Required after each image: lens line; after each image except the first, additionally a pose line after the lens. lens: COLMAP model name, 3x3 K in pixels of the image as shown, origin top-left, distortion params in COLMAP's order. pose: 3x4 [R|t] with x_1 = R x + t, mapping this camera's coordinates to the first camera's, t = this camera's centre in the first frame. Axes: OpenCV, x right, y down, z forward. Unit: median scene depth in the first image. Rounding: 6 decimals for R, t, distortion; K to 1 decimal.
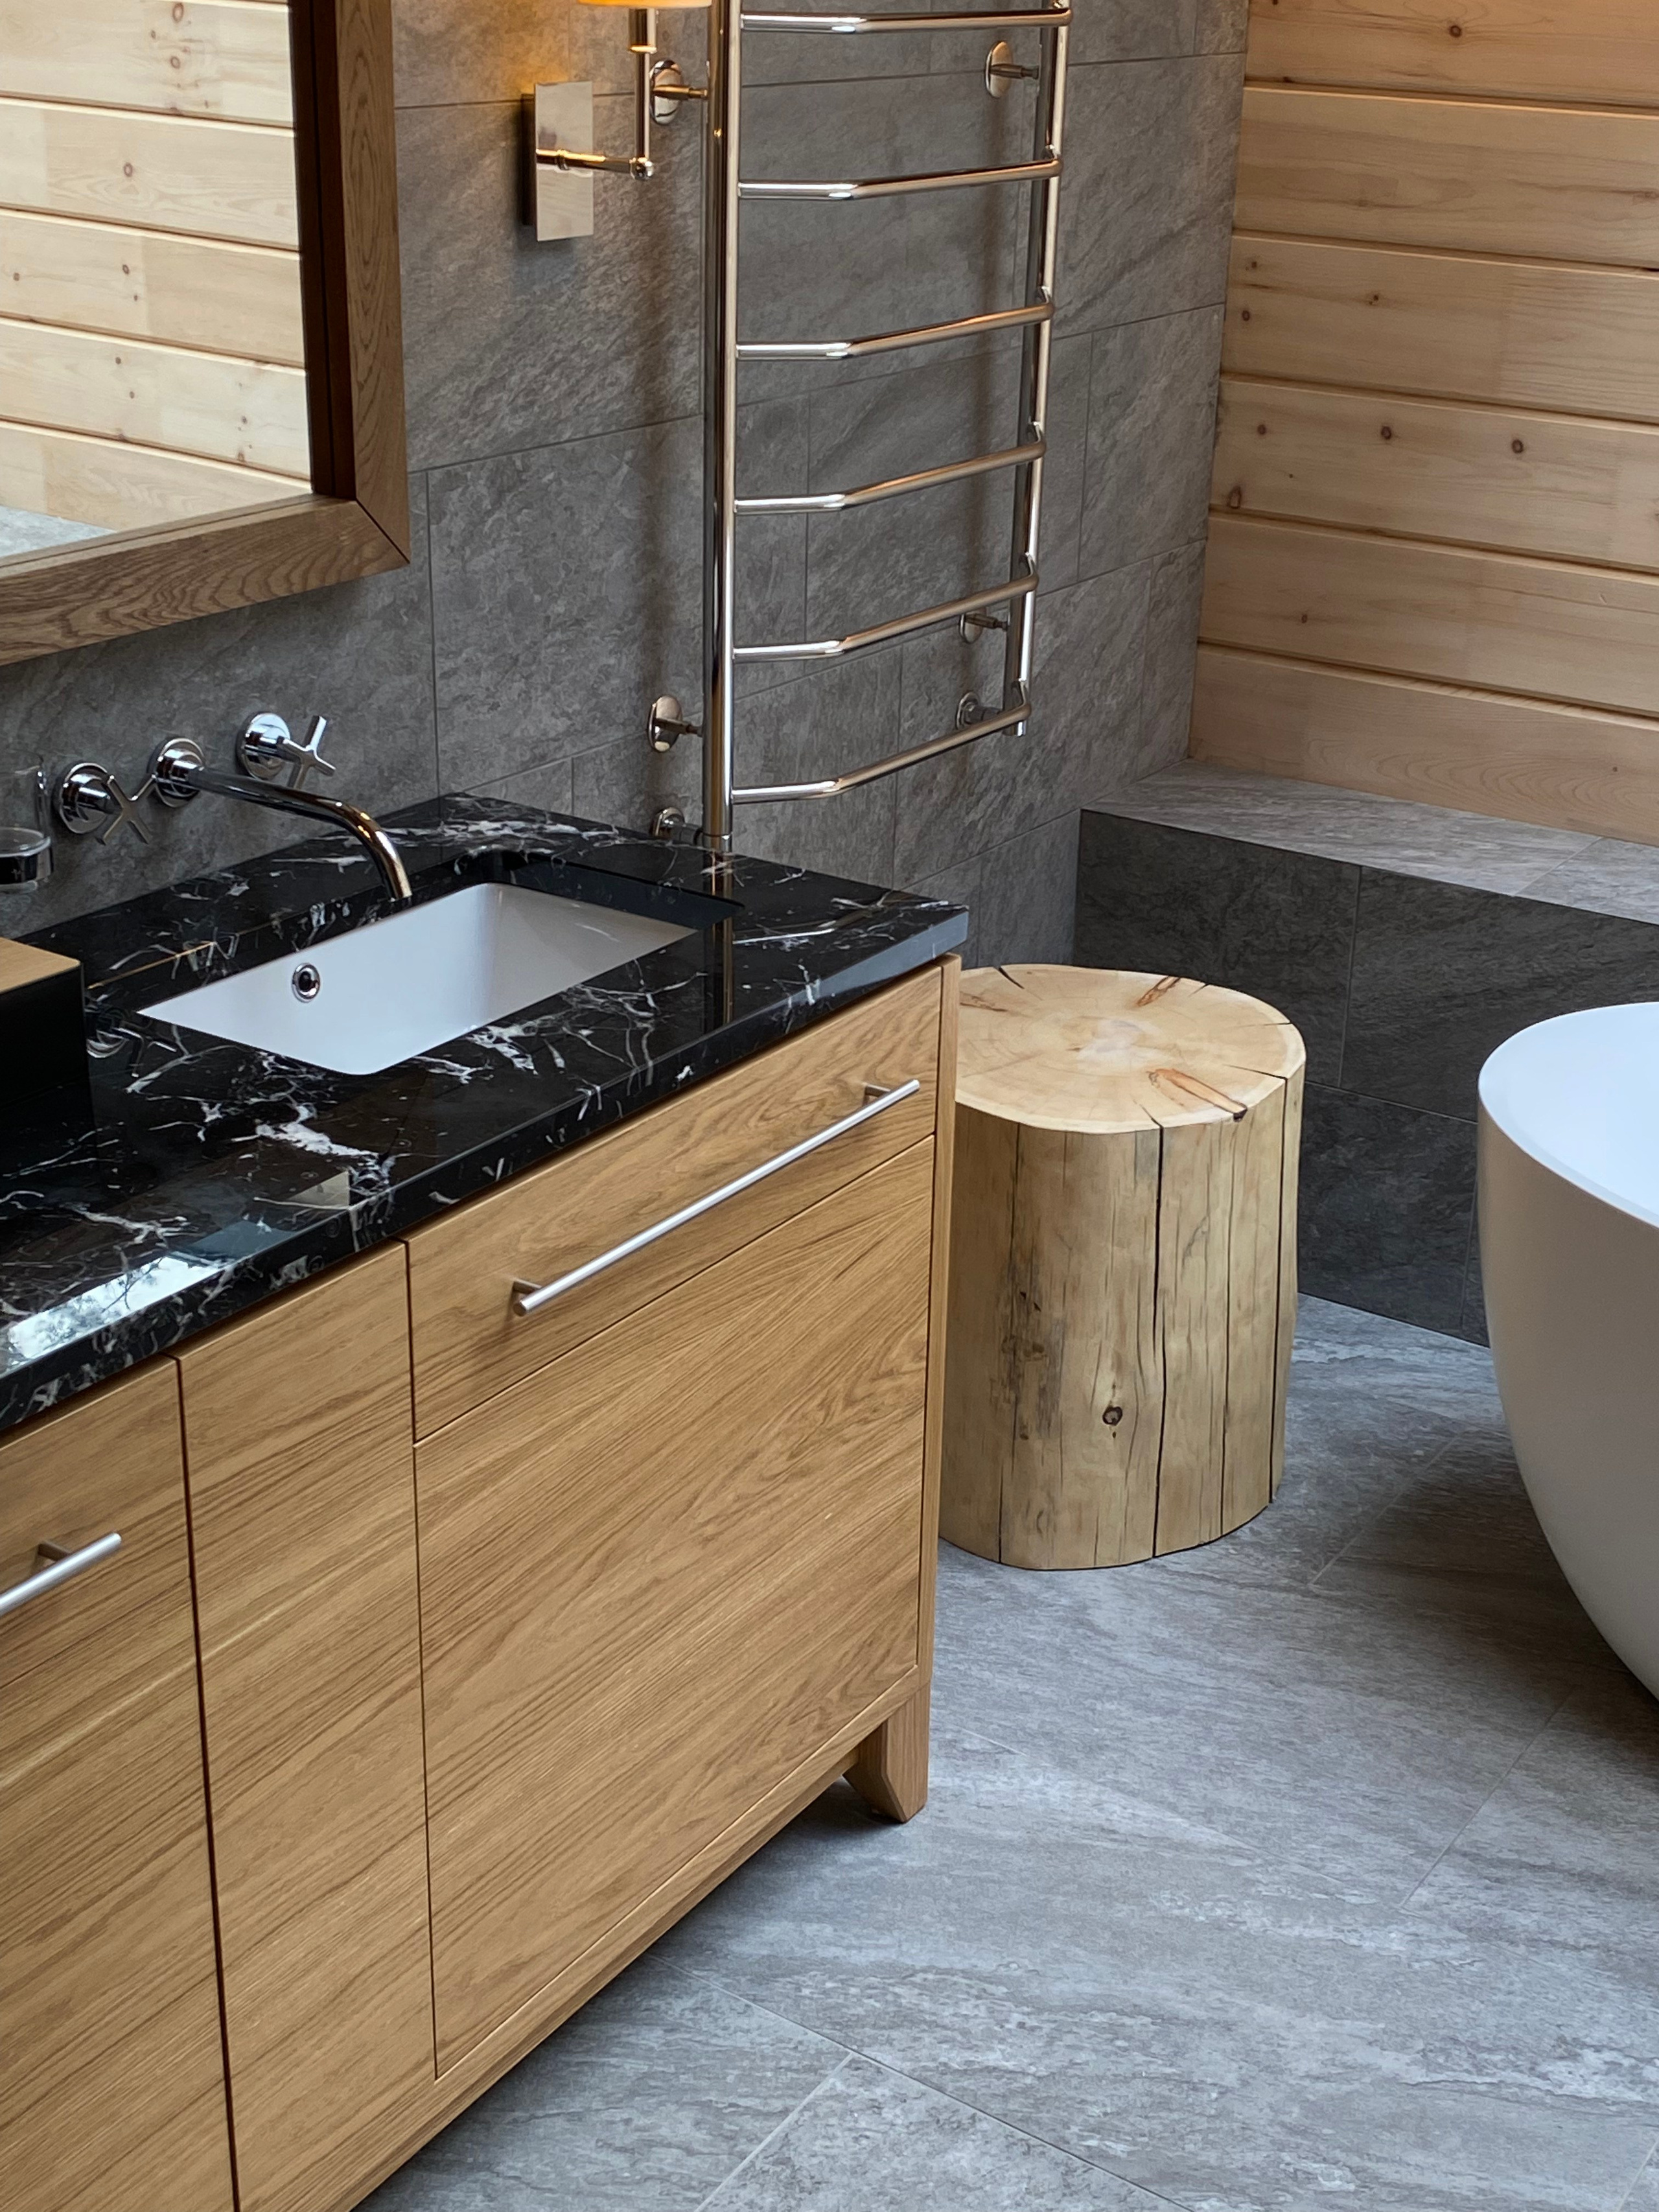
lens RADIAL K [[2963.2, 0, 843.2], [0, 2963.2, 1131.0], [0, 0, 1]] dist [0.191638, -0.590823]
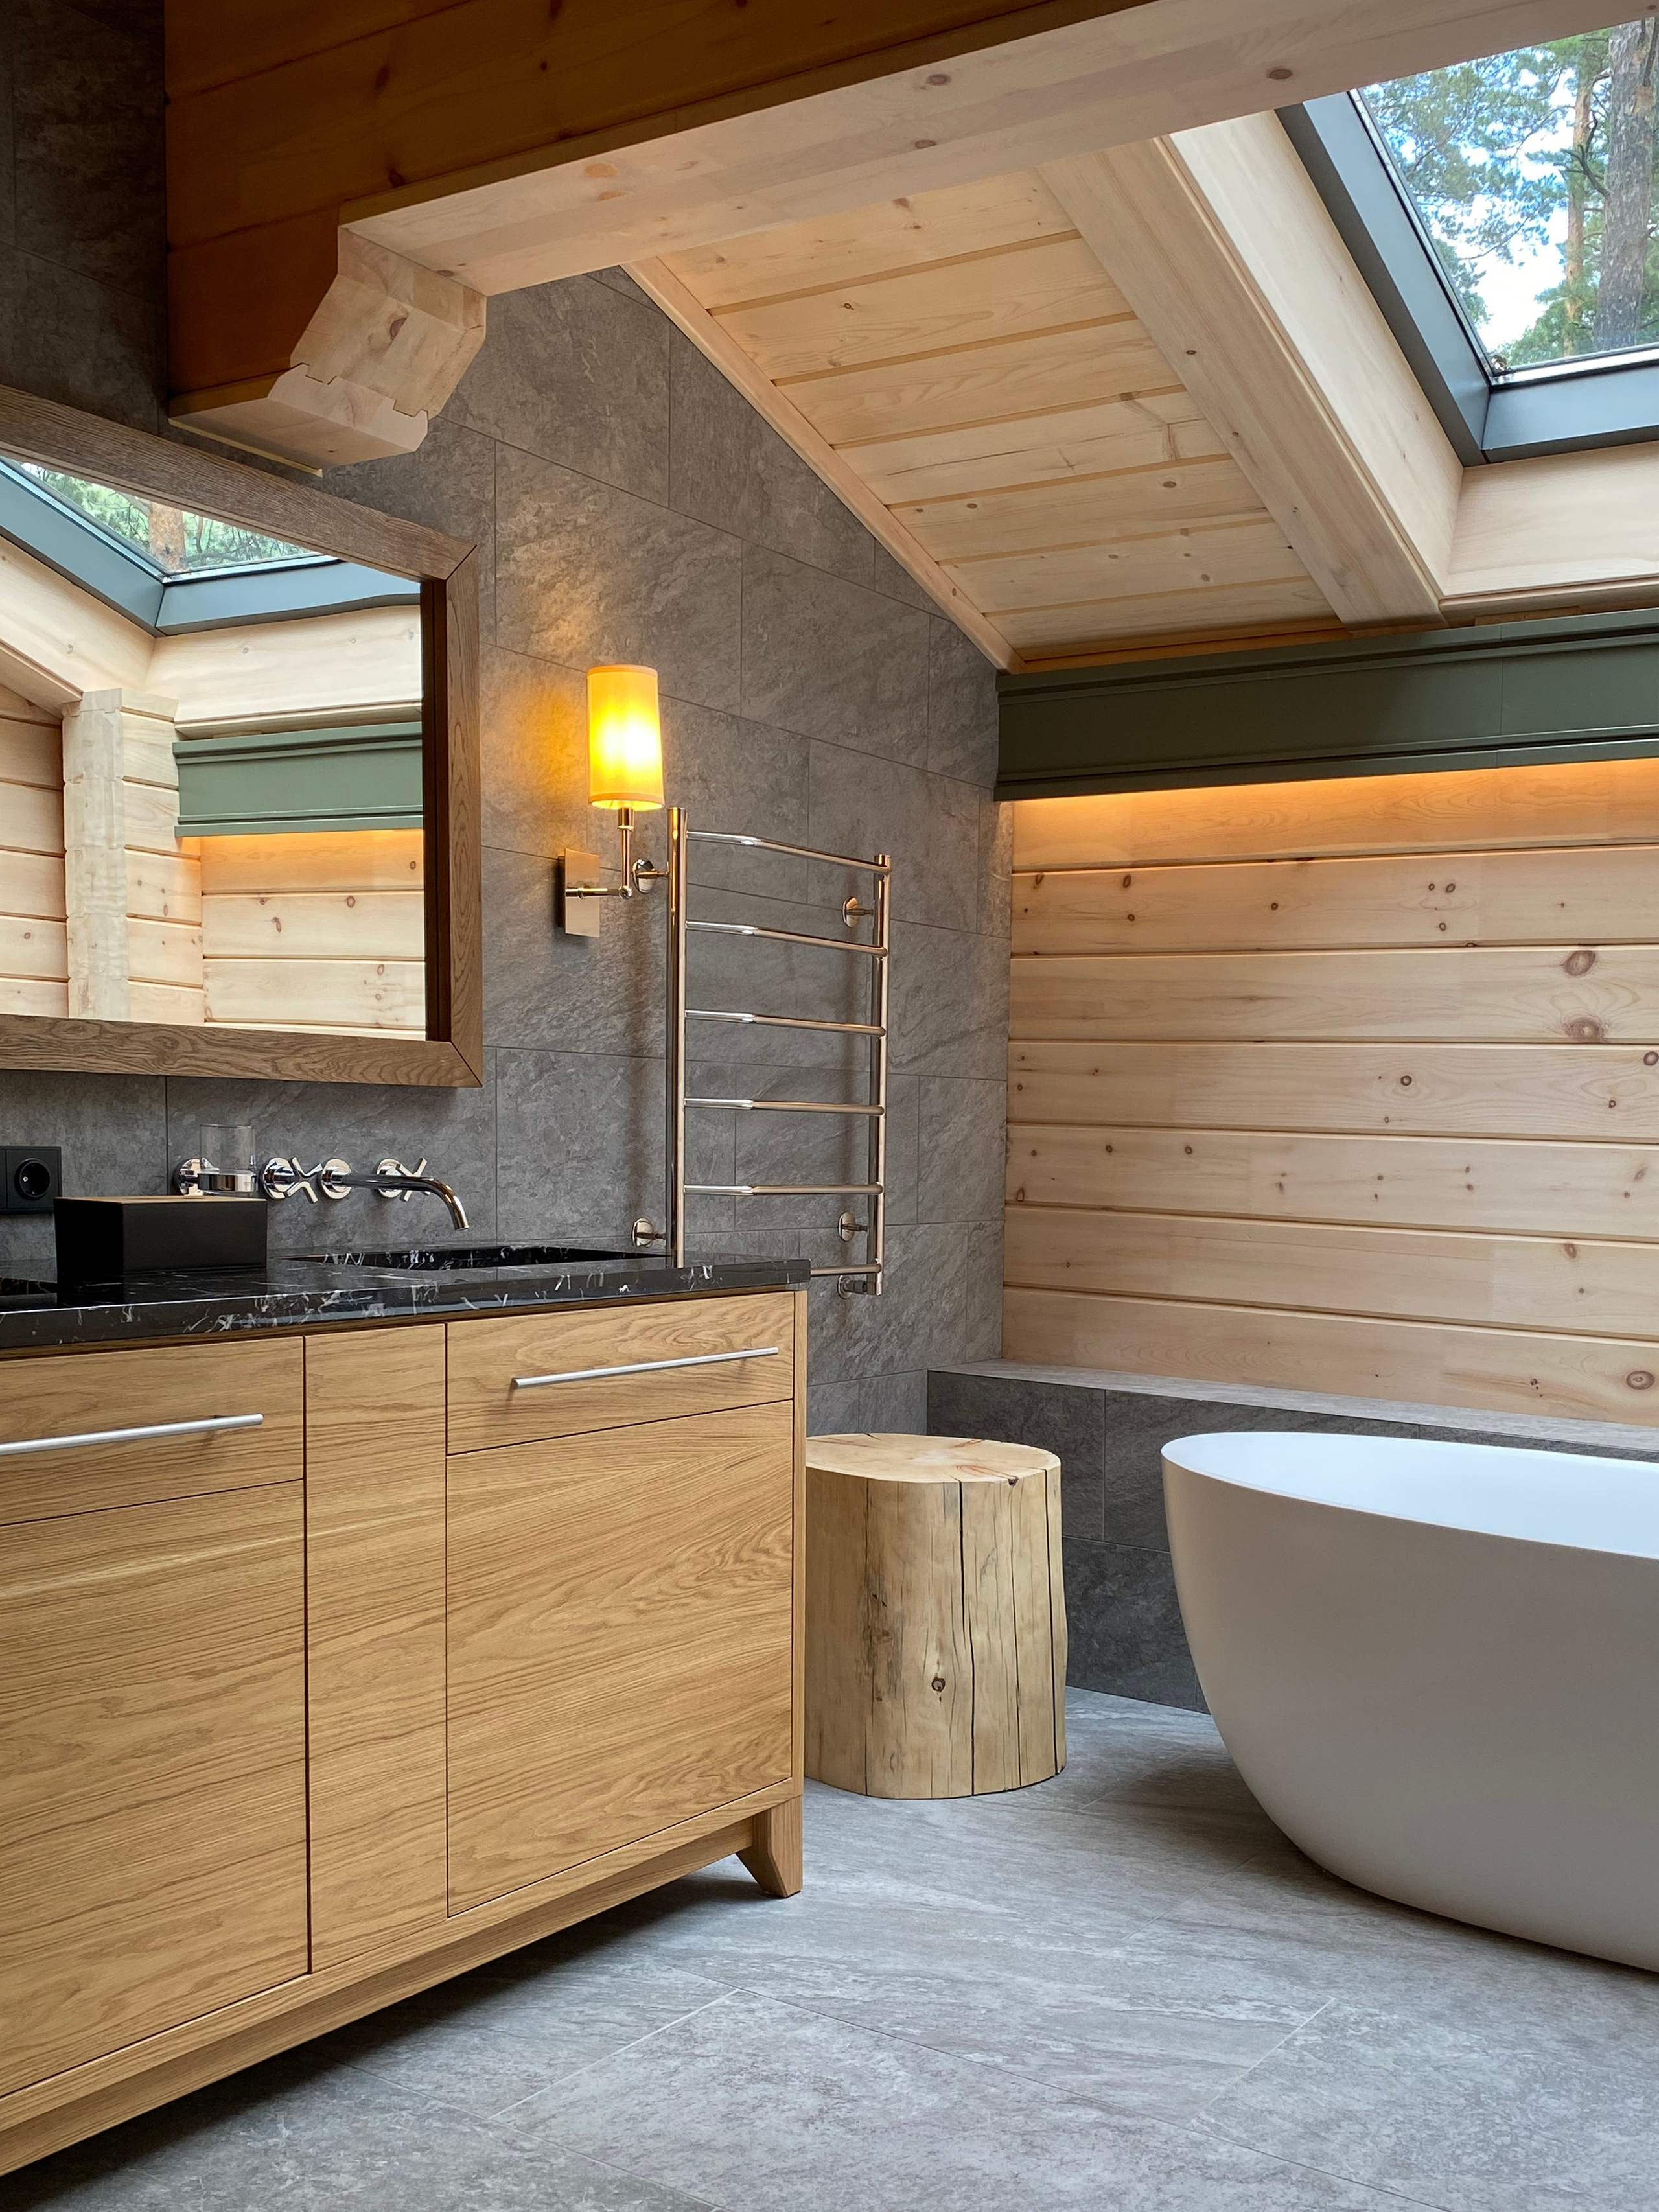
lens RADIAL K [[2070.1, 0, 826.9], [0, 2070.1, 1129.5], [0, 0, 1]] dist [0.119305, -0.192937]
pose [[0.999793, -0.020291, 0.001137, 0.045128], [0.019485, 0.941185, -0.337329, 0.215085], [0.005774, 0.337281, 0.941386, -0.095156]]
